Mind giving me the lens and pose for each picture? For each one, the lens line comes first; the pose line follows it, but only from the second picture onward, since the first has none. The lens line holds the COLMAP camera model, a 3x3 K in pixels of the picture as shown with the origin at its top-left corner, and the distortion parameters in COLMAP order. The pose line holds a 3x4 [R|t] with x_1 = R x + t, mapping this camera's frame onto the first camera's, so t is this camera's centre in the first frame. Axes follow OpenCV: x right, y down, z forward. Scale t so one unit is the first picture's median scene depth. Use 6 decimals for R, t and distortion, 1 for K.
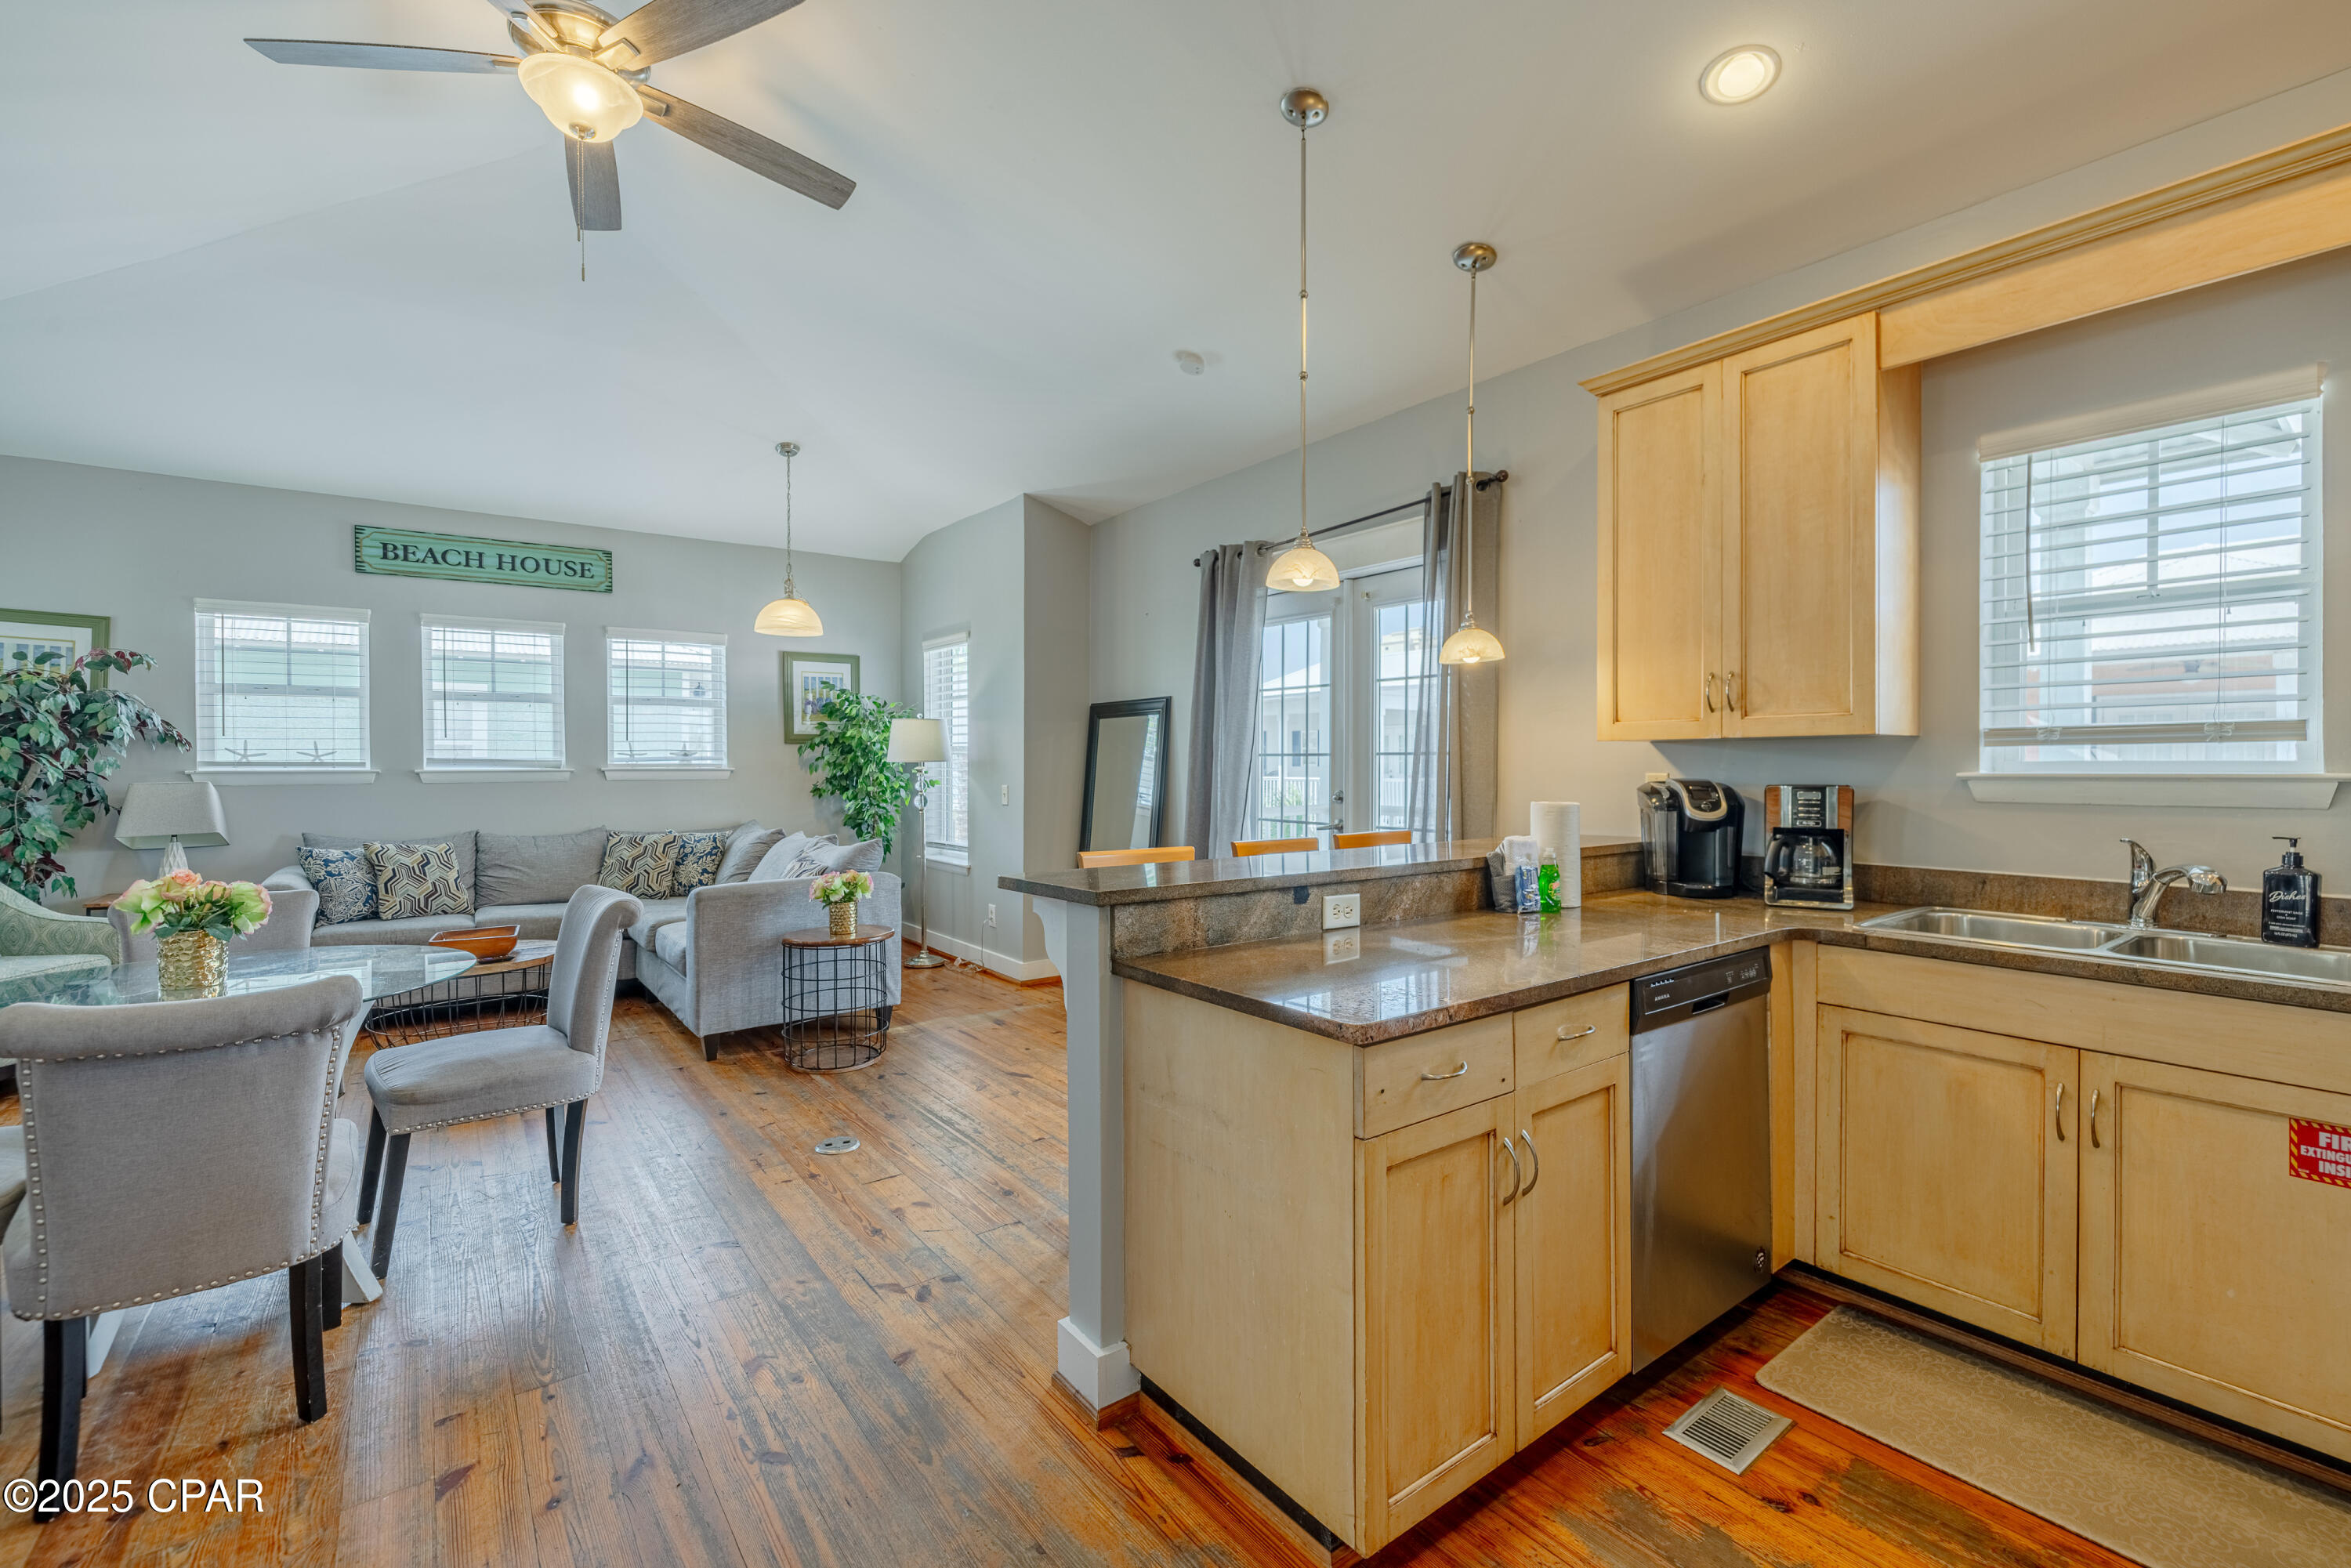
lens RADIAL K [[1001.6, 0, 1175.5], [0, 1001.6, 771.5], [0, 0, 1]] dist [-0.000462, -0.000105]
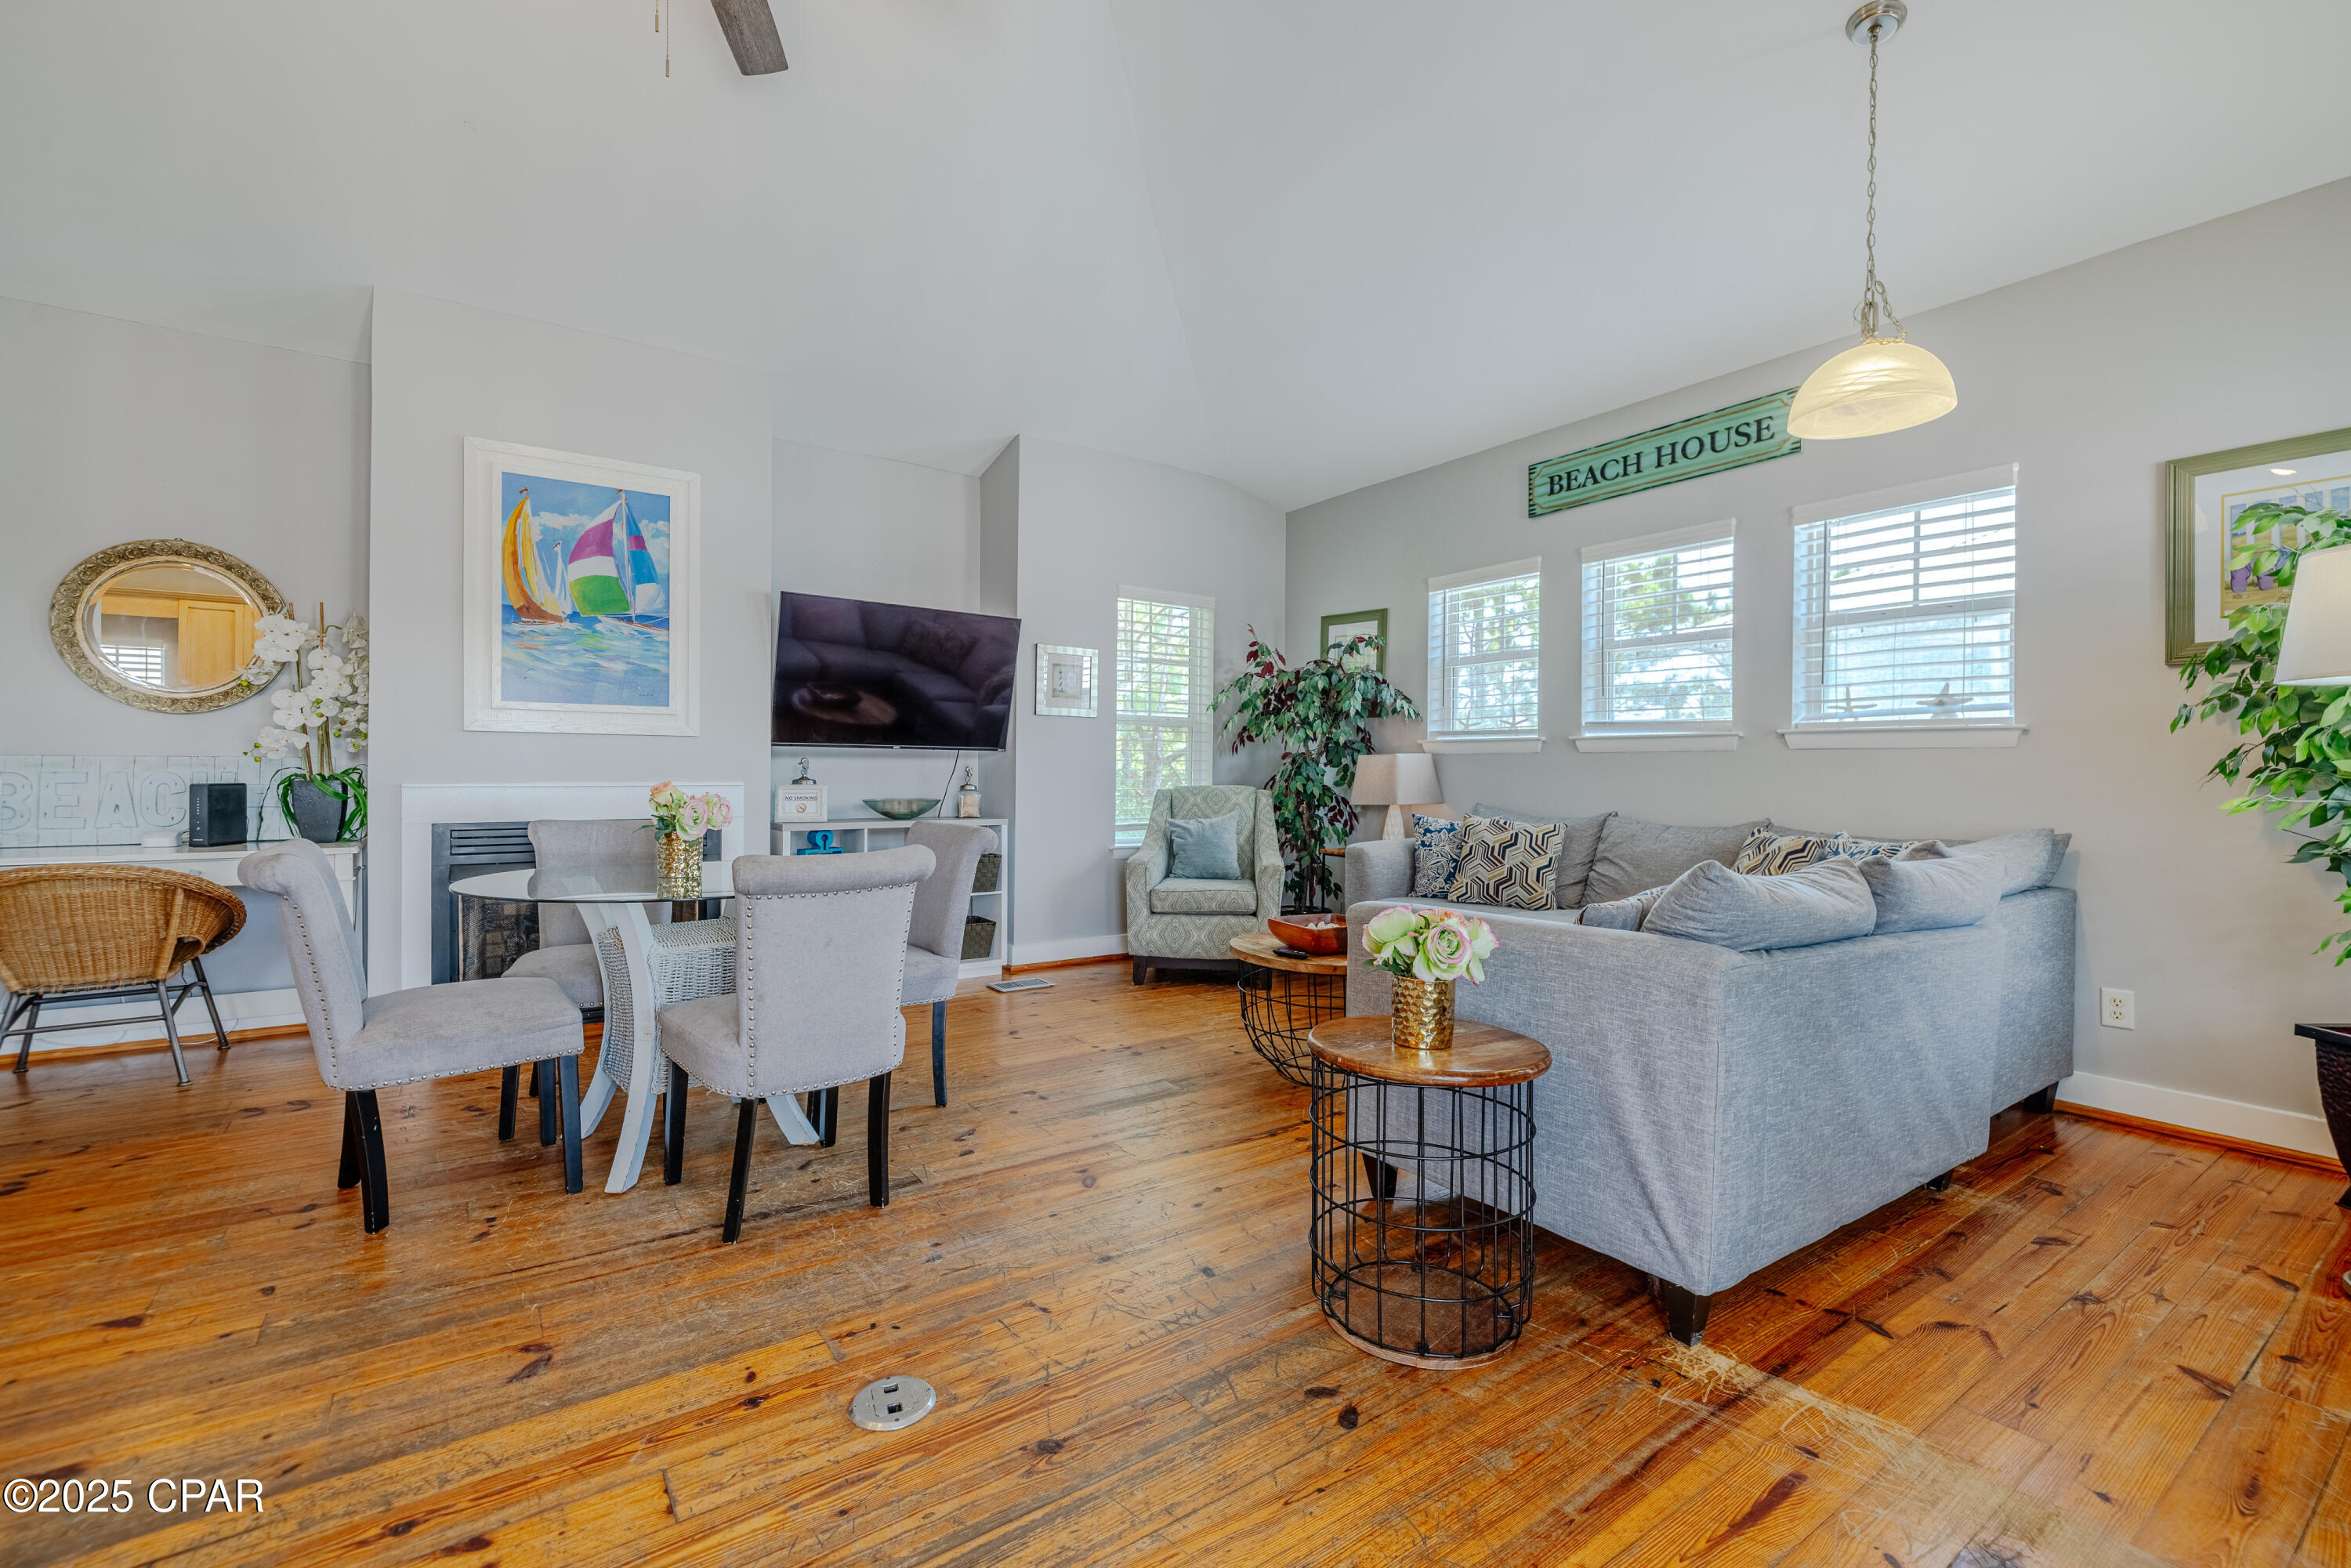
lens RADIAL K [[1001.6, 0, 1117.7], [0, 1001.6, 768.2], [0, 0, 1]] dist [-0.000462, -0.000105]
pose [[-0.042417, 0.002348, -0.999097, 0.136190], [-0.014495, 0.999891, 0.002965, 0.040321], [0.998995, 0.014607, -0.042378, 0.938302]]
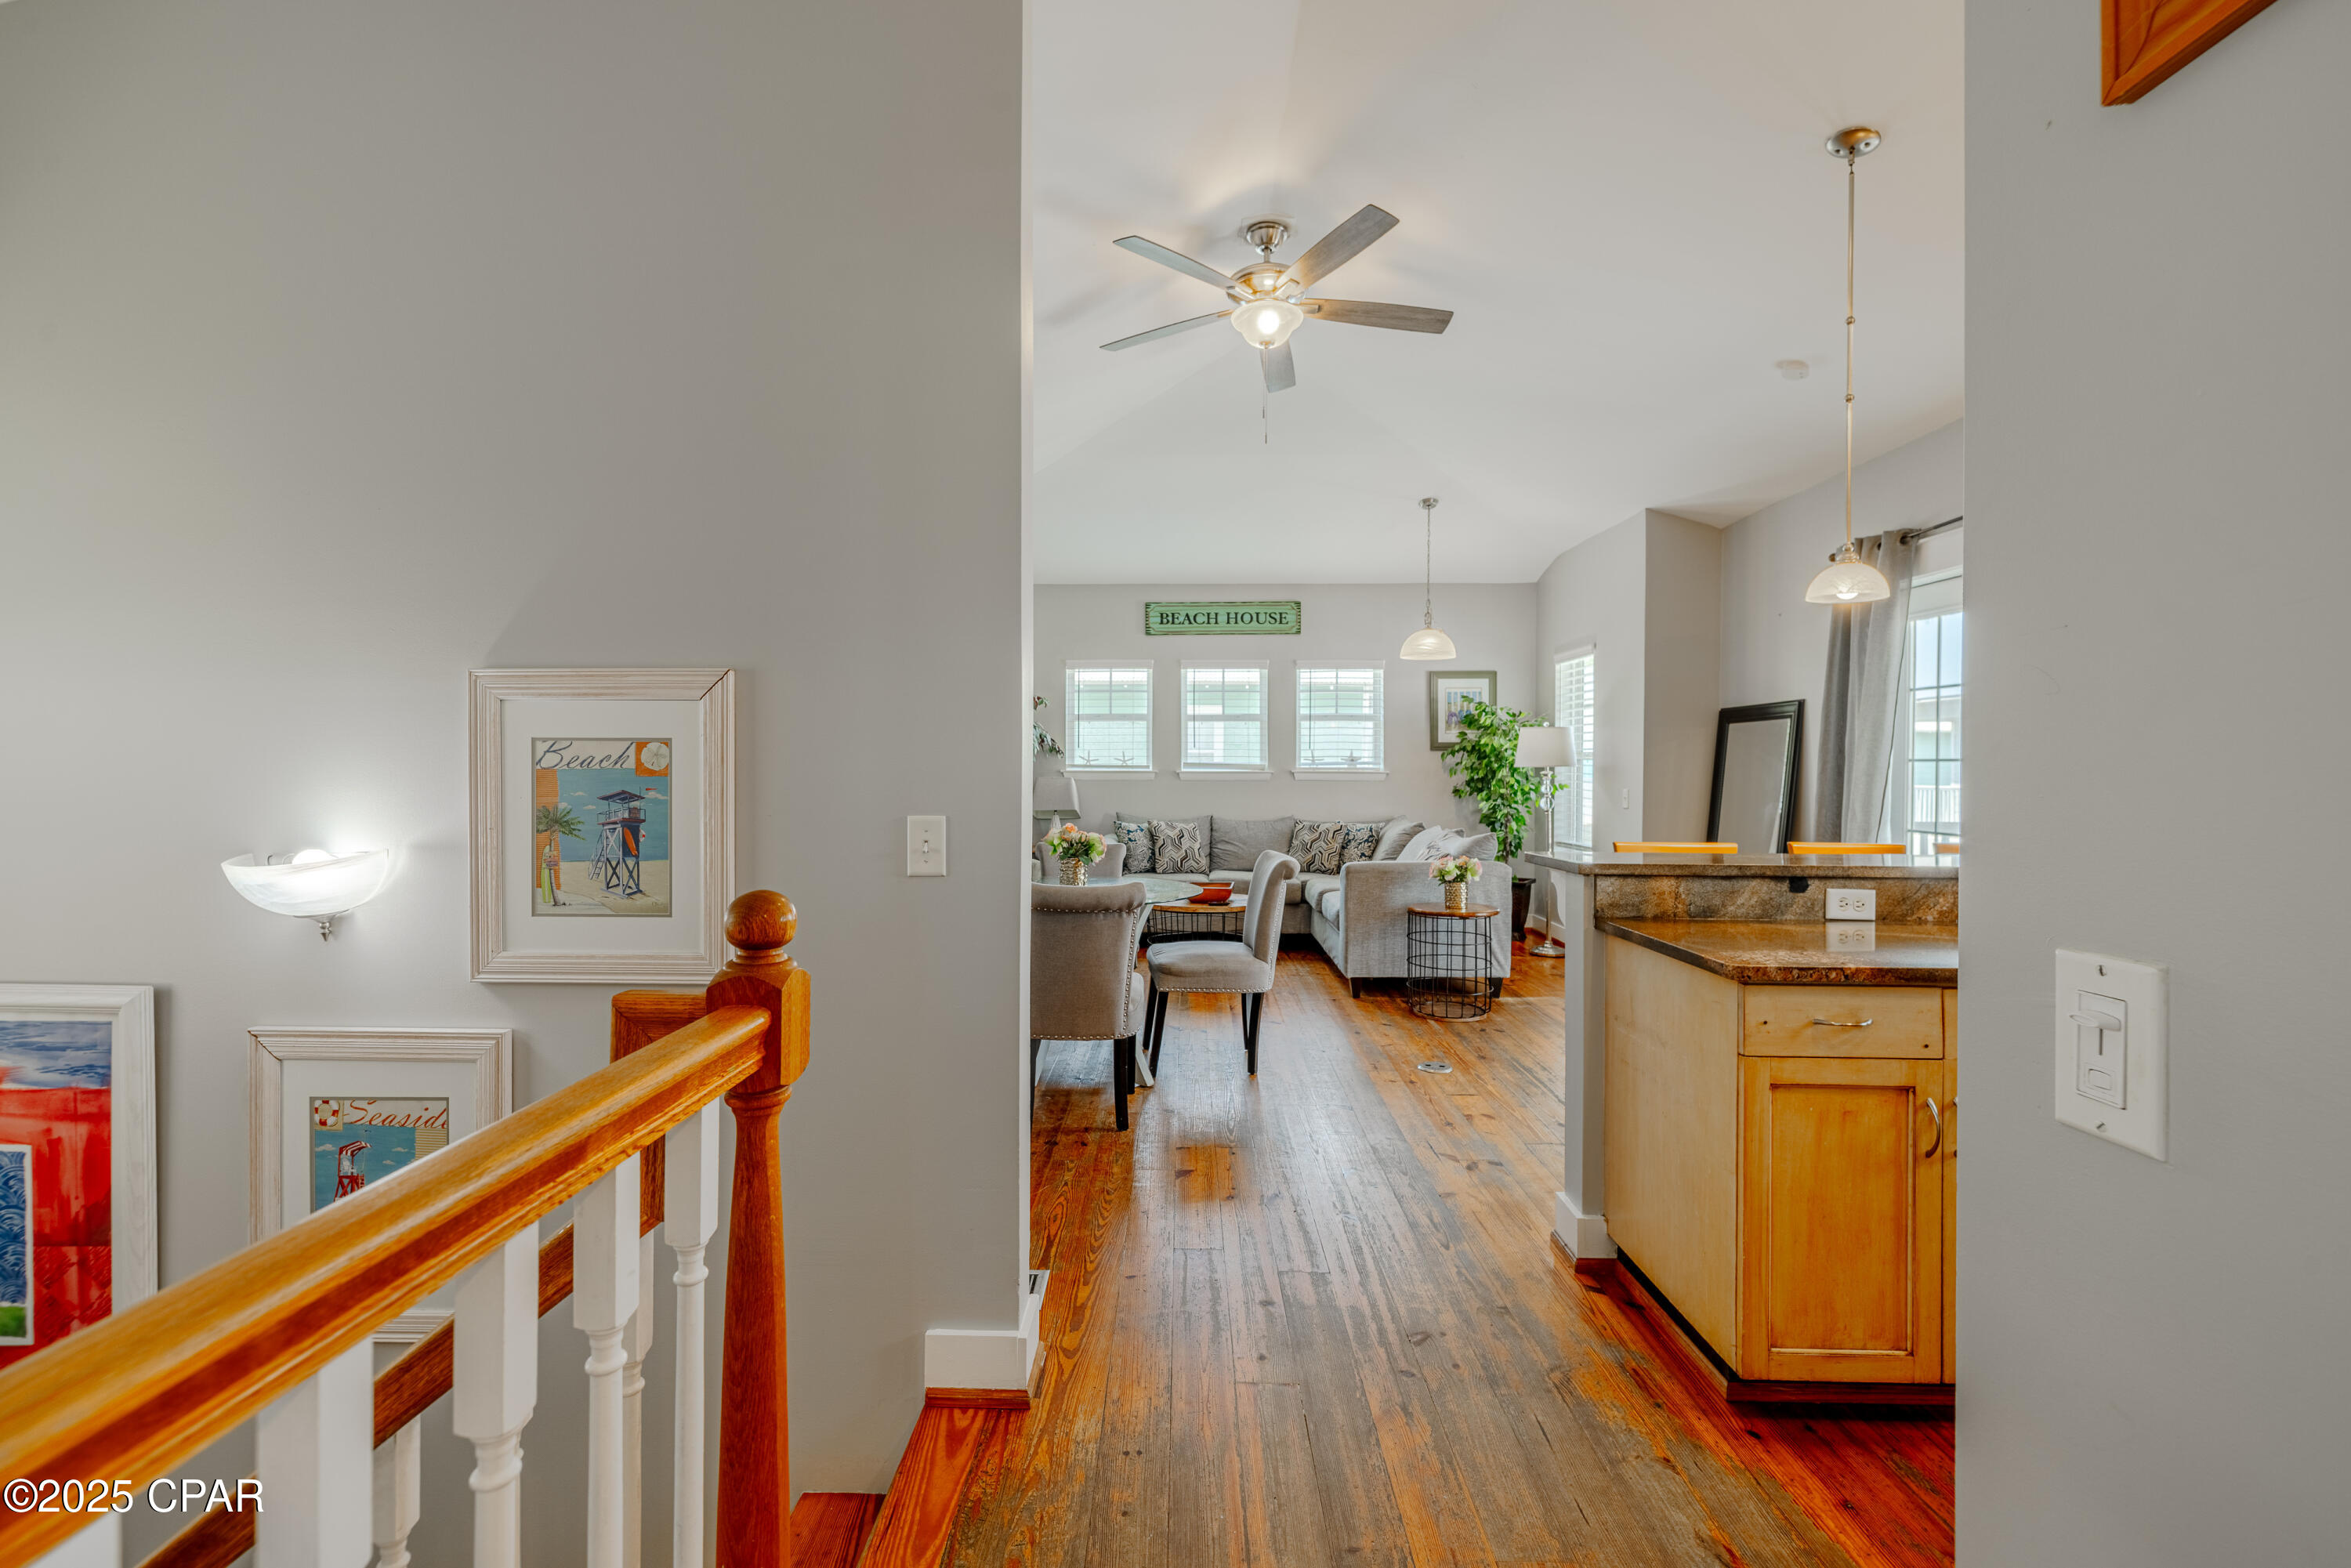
lens RADIAL K [[1001.6, 0, 1150.4], [0, 1001.6, 768.6], [0, 0, 1]] dist [-0.000462, -0.000105]
pose [[0.778307, 0.006335, -0.627852, 0.146120], [-0.011806, 0.999920, -0.004546, 0.003667], [0.627773, 0.010951, 0.778320, -0.181569]]
